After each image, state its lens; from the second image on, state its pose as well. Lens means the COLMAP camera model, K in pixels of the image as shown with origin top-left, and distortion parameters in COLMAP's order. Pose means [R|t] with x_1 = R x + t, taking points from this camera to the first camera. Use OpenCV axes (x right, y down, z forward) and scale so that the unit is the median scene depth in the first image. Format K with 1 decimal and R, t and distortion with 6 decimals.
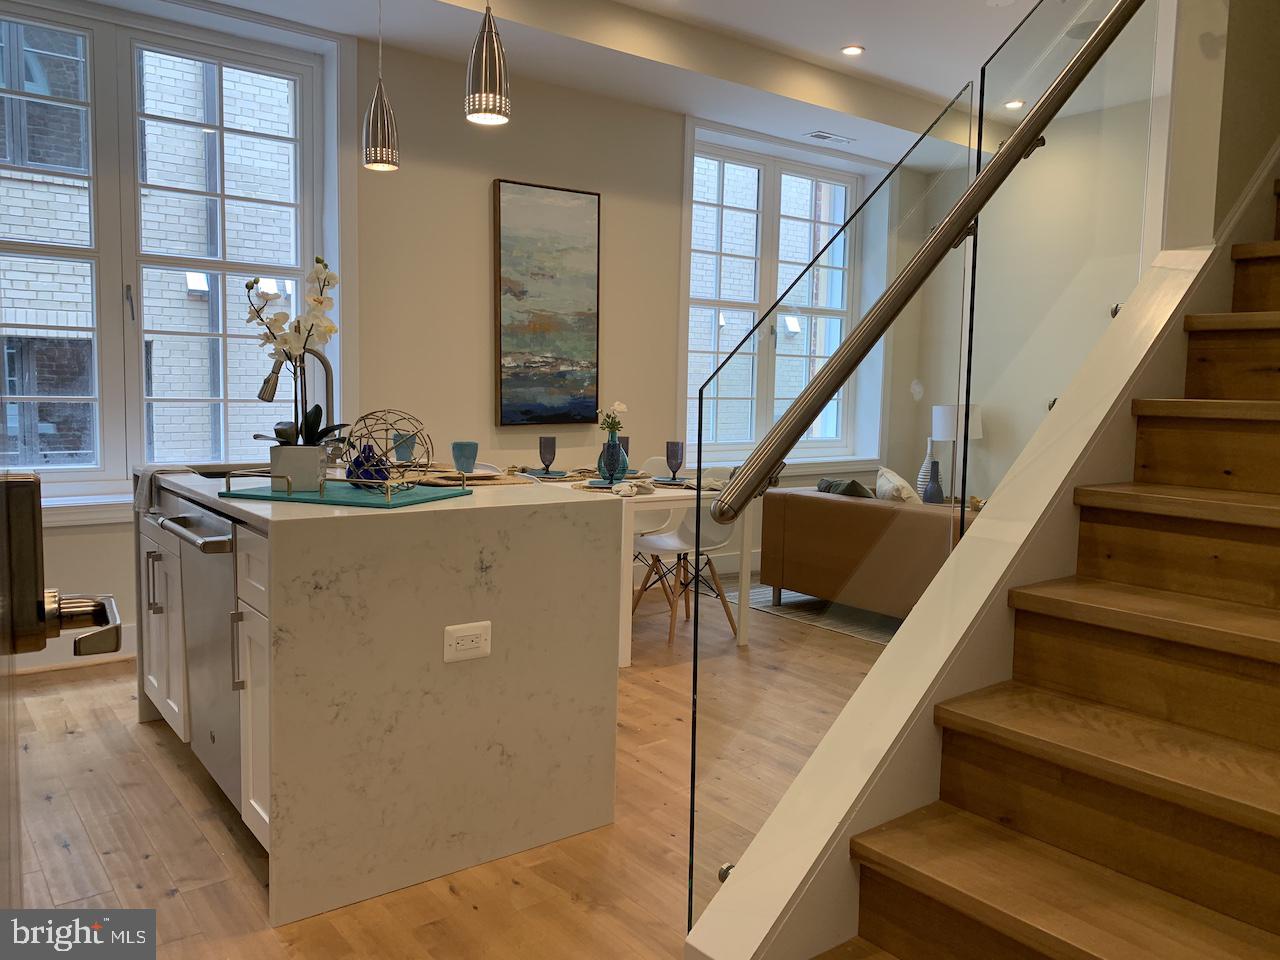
lens RADIAL K [[975.1, 0, 642.2], [0, 975.1, 472.8], [0, 0, 1]] dist [0.045444, -0.061867]
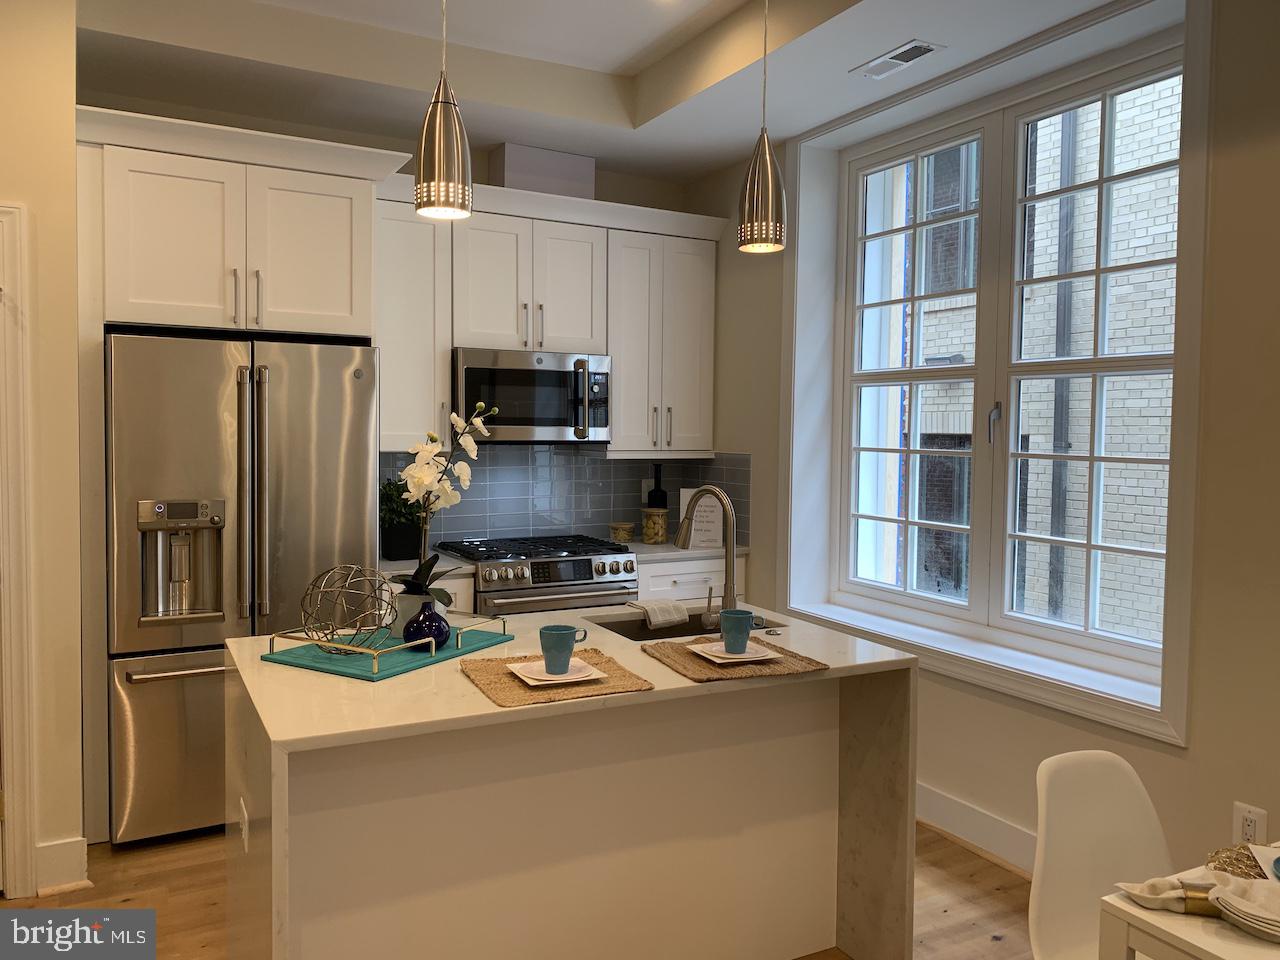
lens RADIAL K [[963.8, 0, 641.3], [0, 963.8, 479.7], [0, 0, 1]] dist [0.084296, -0.139865]
pose [[-0.169675, 0.029323, -0.985064, 0.319032], [-0.104260, 0.993414, 0.047530, -0.111925], [0.979970, 0.110768, -0.165500, 0.713062]]
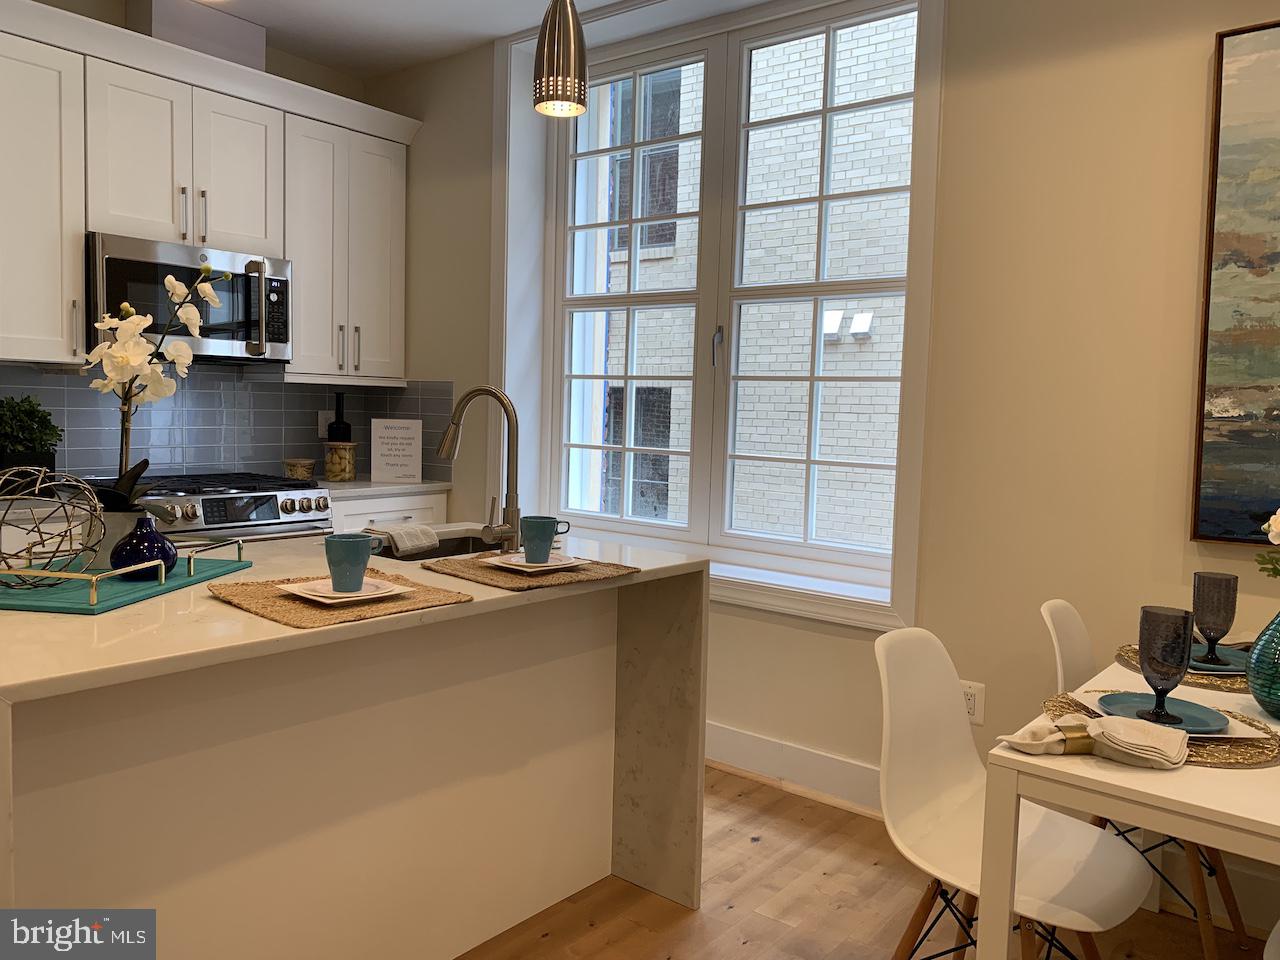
lens RADIAL K [[975.1, 0, 642.2], [0, 975.1, 472.8], [0, 0, 1]] dist [0.045444, -0.061867]
pose [[0.231585, 0.051849, -0.971432, 0.268010], [-0.113010, 0.993252, 0.026072, -0.063193], [0.966228, 0.103744, 0.235882, 0.624687]]
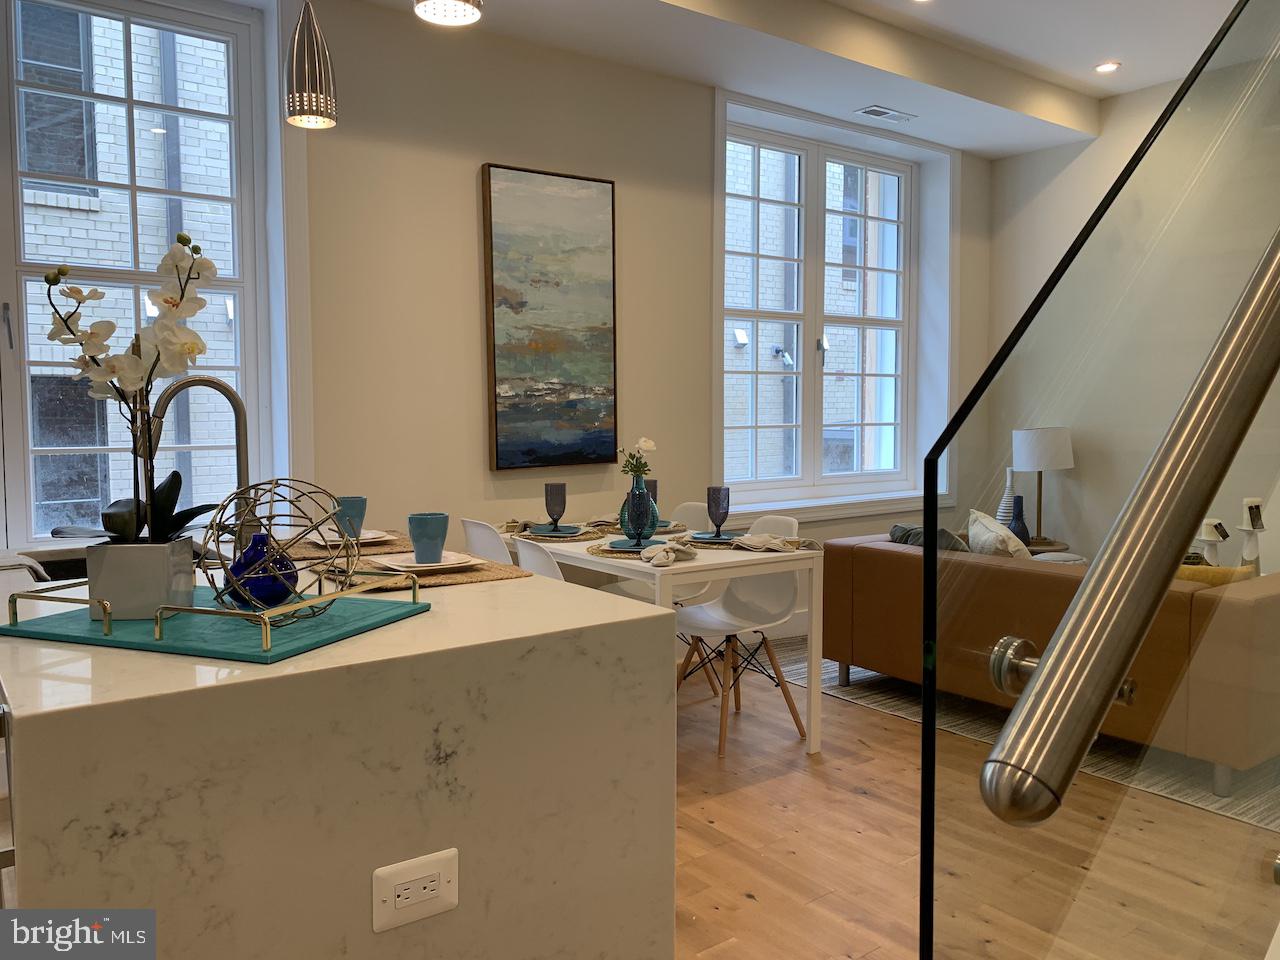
lens RADIAL K [[971.2, 0, 635.8], [0, 971.2, 477.2], [0, 0, 1]] dist [0.004044, -0.004494]
pose [[0.999613, -0.021624, -0.017519, -0.017344], [0.021298, 0.999601, -0.018566, -0.025436], [0.017913, 0.018186, 0.999674, 0.208479]]
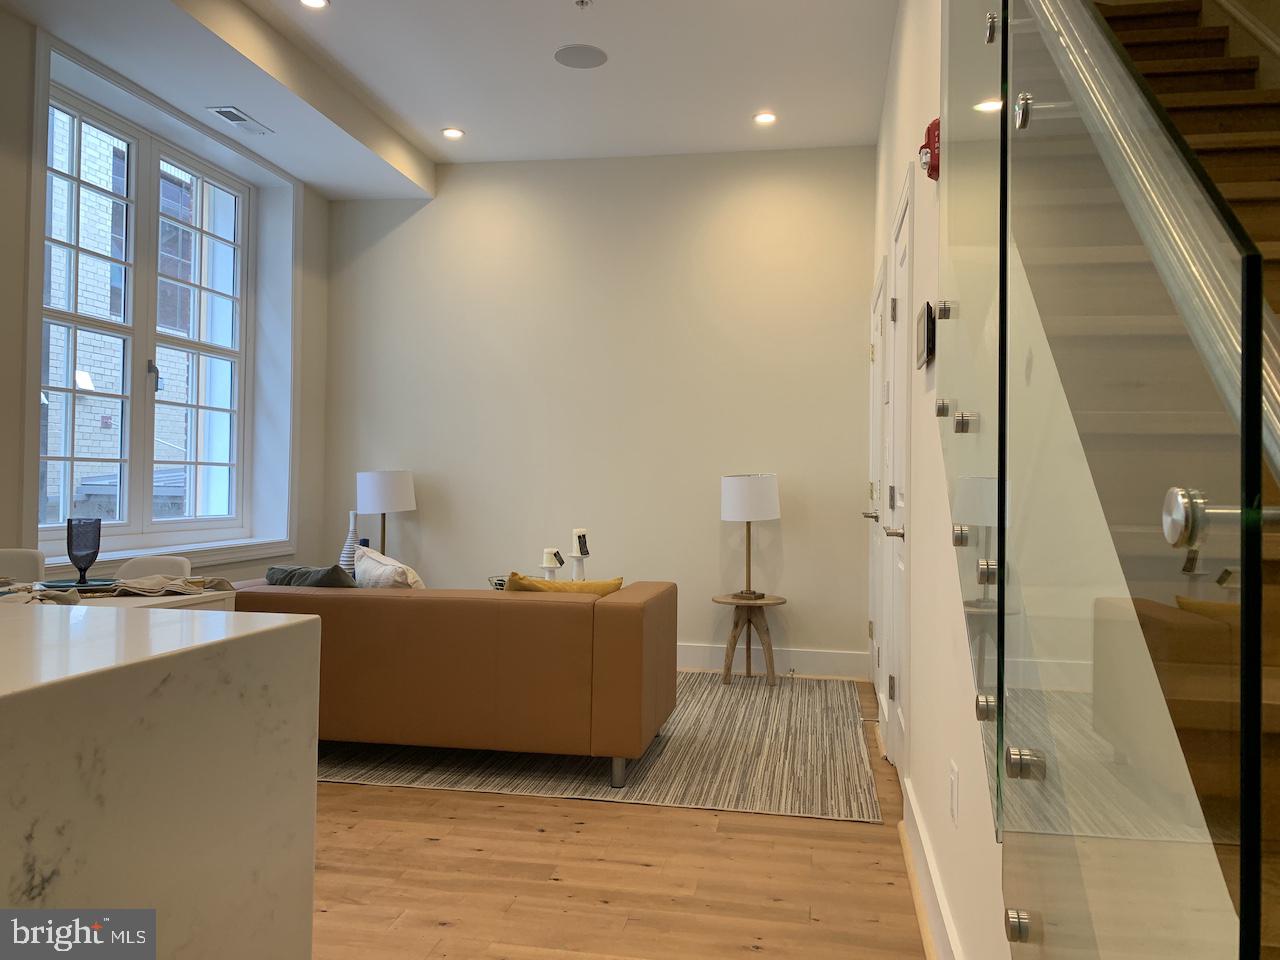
lens RADIAL K [[978.2, 0, 642.5], [0, 978.2, 459.4], [0, 0, 1]] dist [0.024222, -0.003341]
pose [[0.740266, 0.005366, 0.672292, -0.112228], [0.061149, 0.995286, -0.075276, -0.001483], [-0.669527, 0.096834, 0.736449, 0.299400]]
